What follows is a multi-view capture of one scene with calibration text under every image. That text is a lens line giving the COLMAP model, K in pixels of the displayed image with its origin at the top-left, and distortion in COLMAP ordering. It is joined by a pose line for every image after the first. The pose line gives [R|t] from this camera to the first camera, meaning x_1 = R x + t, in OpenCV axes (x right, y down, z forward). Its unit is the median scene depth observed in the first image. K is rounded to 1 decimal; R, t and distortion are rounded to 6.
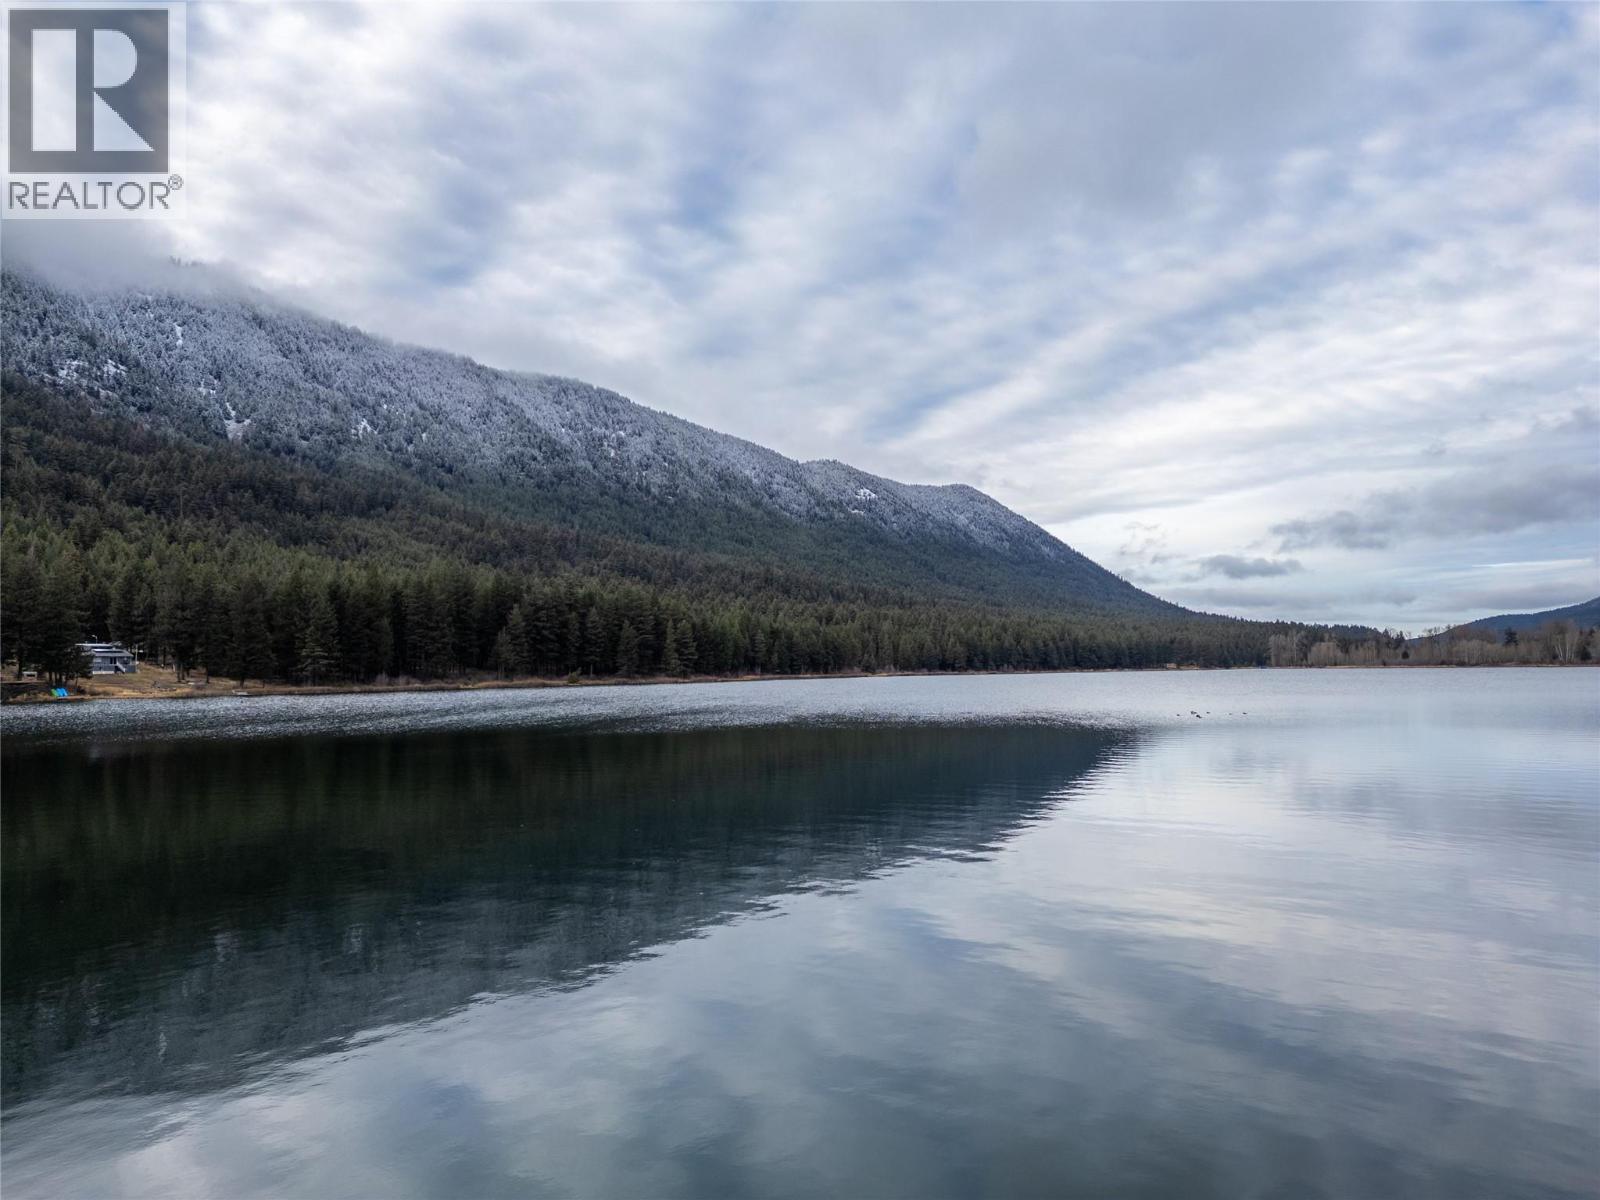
lens RADIAL K [[1101.6, 0, 793.7], [0, 1101.6, 588.5], [0, 0, 1]] dist [0.073384, -0.064168]
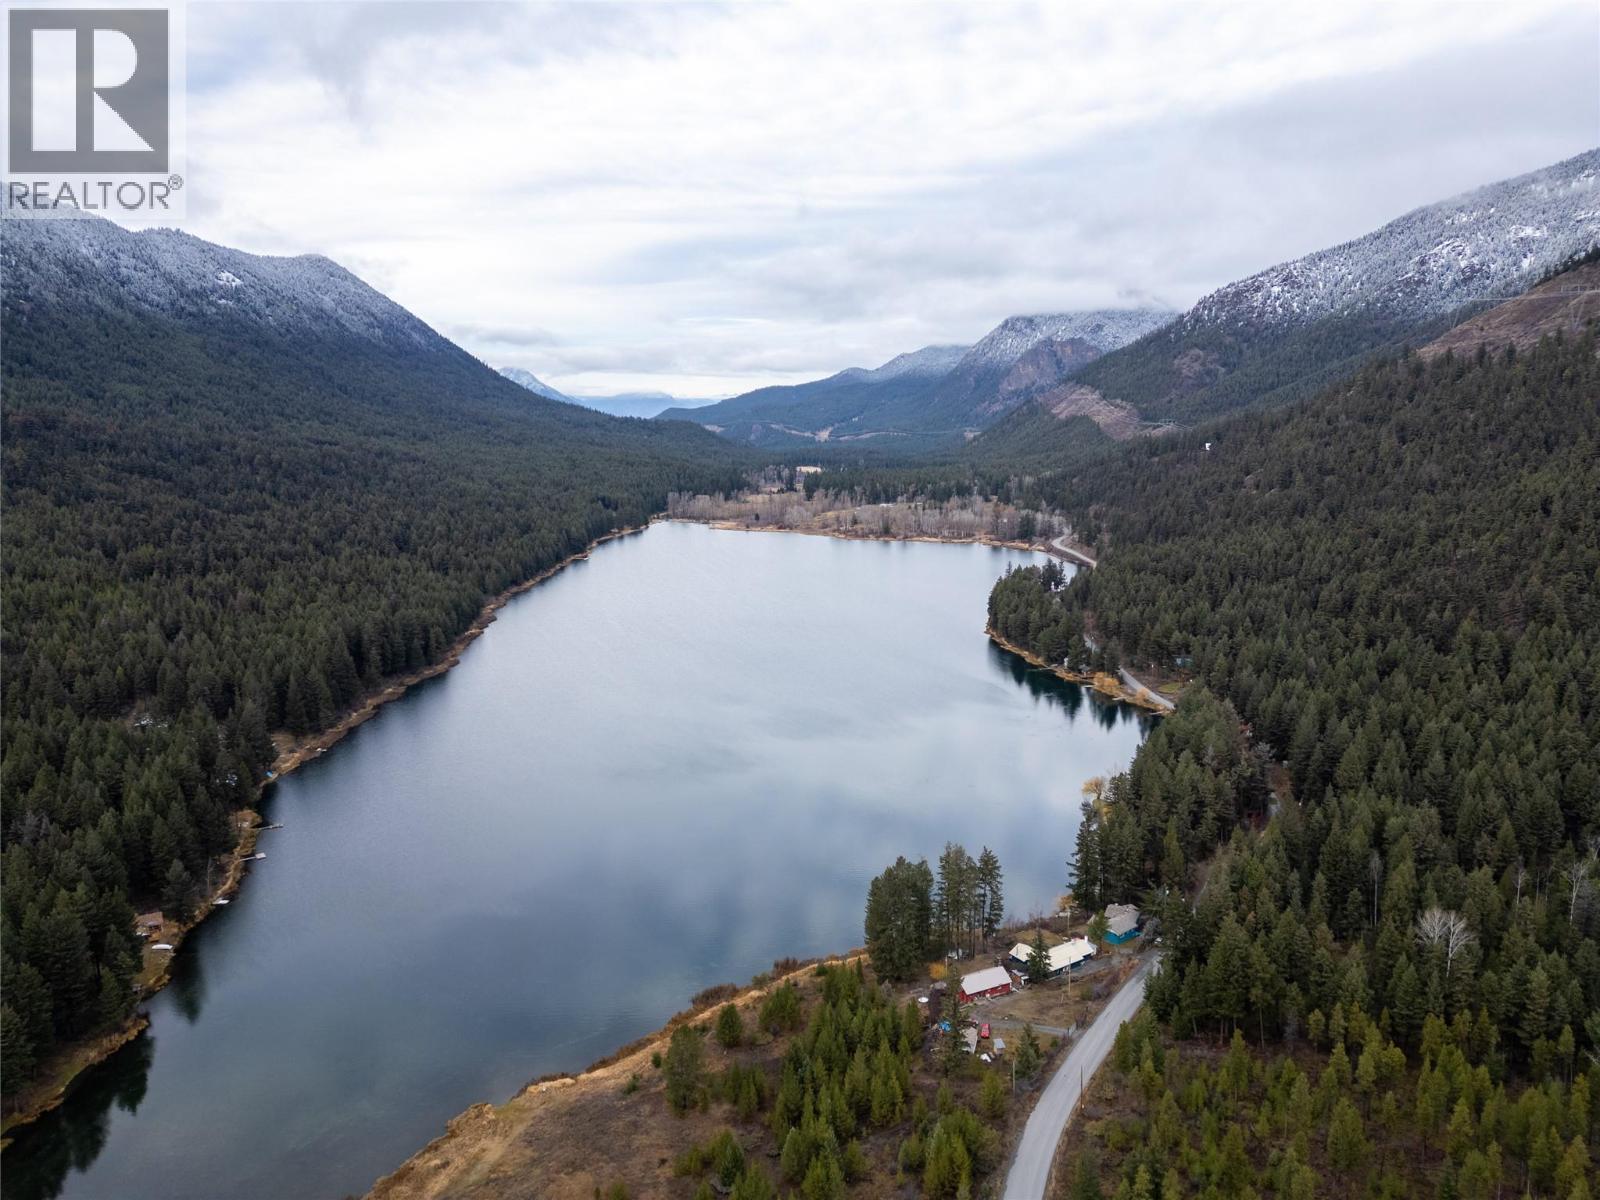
lens RADIAL K [[1101.6, 0, 799.7], [0, 1101.6, 608.6], [0, 0, 1]] dist [0.073384, -0.064168]
pose [[0.828651, -0.093284, 0.551939, -0.186556], [-0.046974, 0.970950, 0.234626, -0.135078], [-0.557792, -0.220350, 0.800196, -0.193352]]
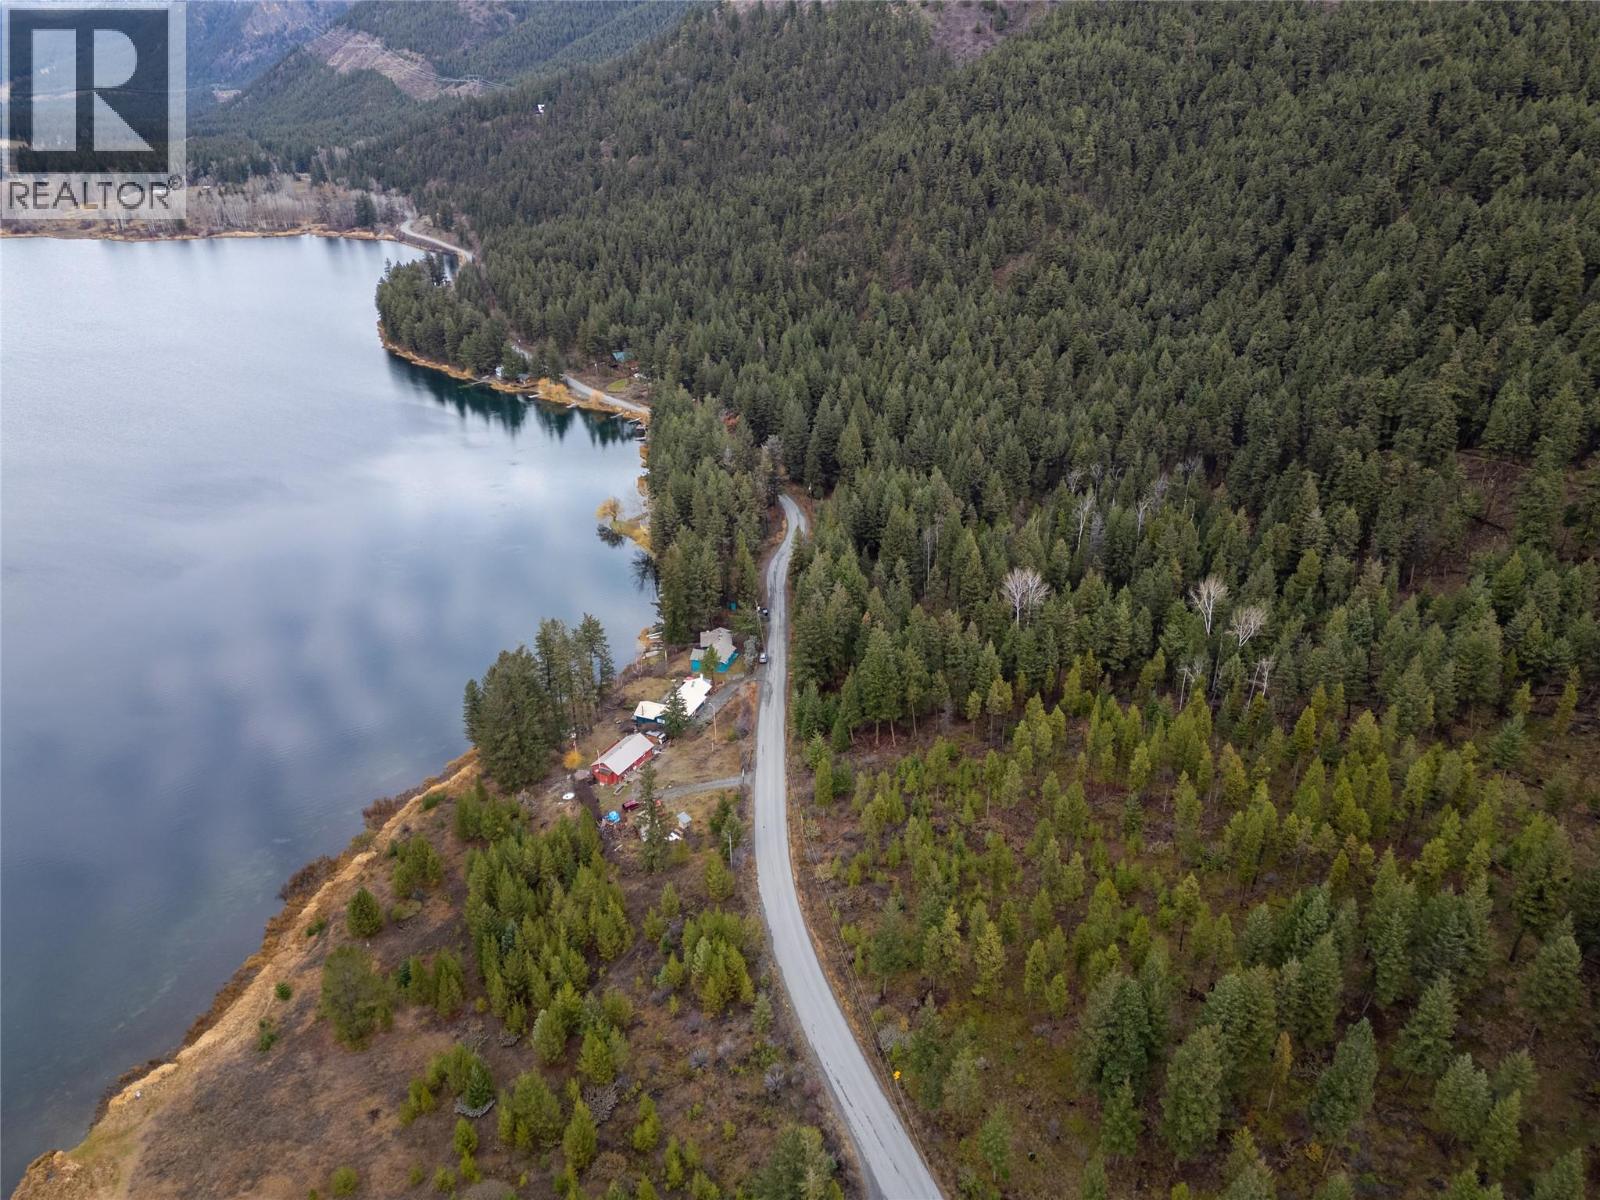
lens RADIAL K [[1101.6, 0, 792.7], [0, 1101.6, 604.1], [0, 0, 1]] dist [0.073384, -0.064168]
pose [[0.370630, -0.399427, 0.838505, -0.187100], [-0.071481, 0.887857, 0.454532, -0.130367], [-0.926026, -0.228401, 0.300515, -0.132002]]
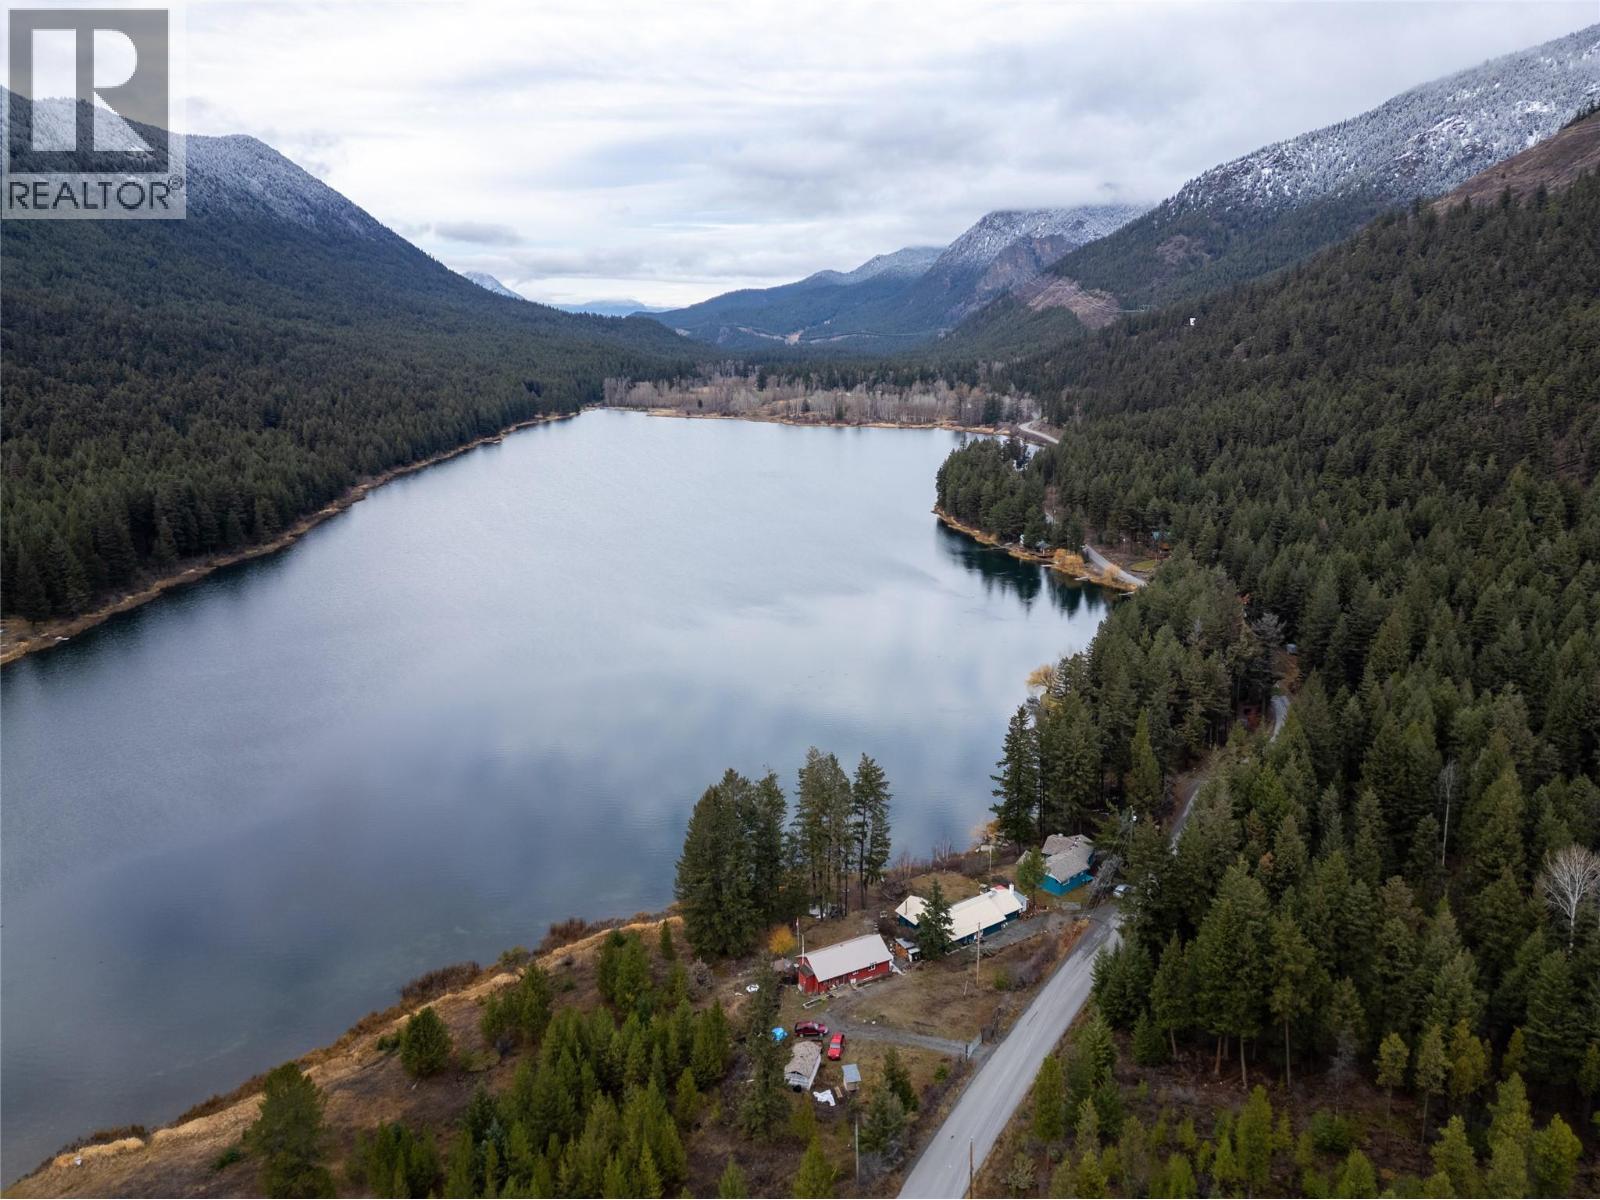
lens RADIAL K [[1101.6, 0, 797.8], [0, 1101.6, 607.5], [0, 0, 1]] dist [0.073384, -0.064168]
pose [[0.818069, -0.136635, 0.558654, -0.116137], [-0.049954, 0.950816, 0.305701, -0.097018], [-0.572947, -0.277992, 0.771007, -0.144123]]
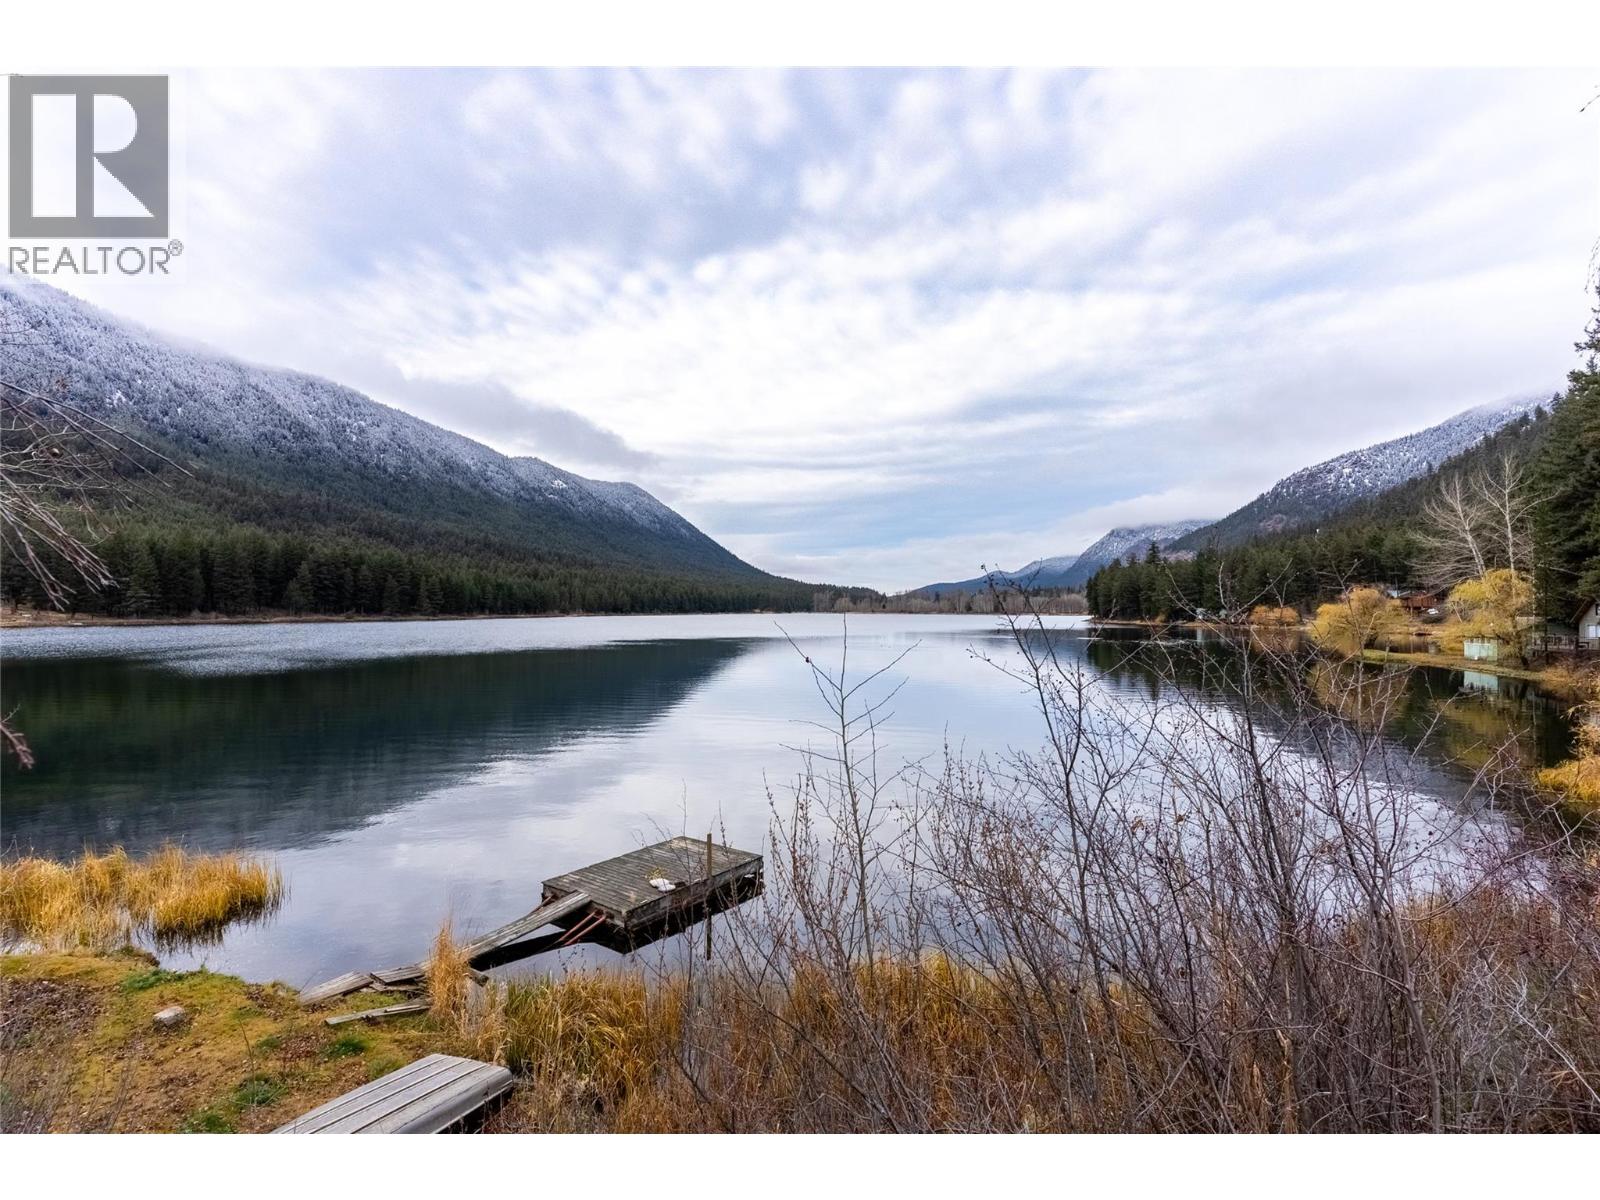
lens RADIAL K [[755.8, 0, 798.6], [0, 755.8, 606.4], [0, 0, 1]] dist [-0.000999, 0.000967]
pose [[0.929112, 0.019017, 0.369310, -0.007240], [-0.044143, 0.997240, 0.059703, -0.003841], [-0.367155, -0.071773, 0.927386, -0.029618]]
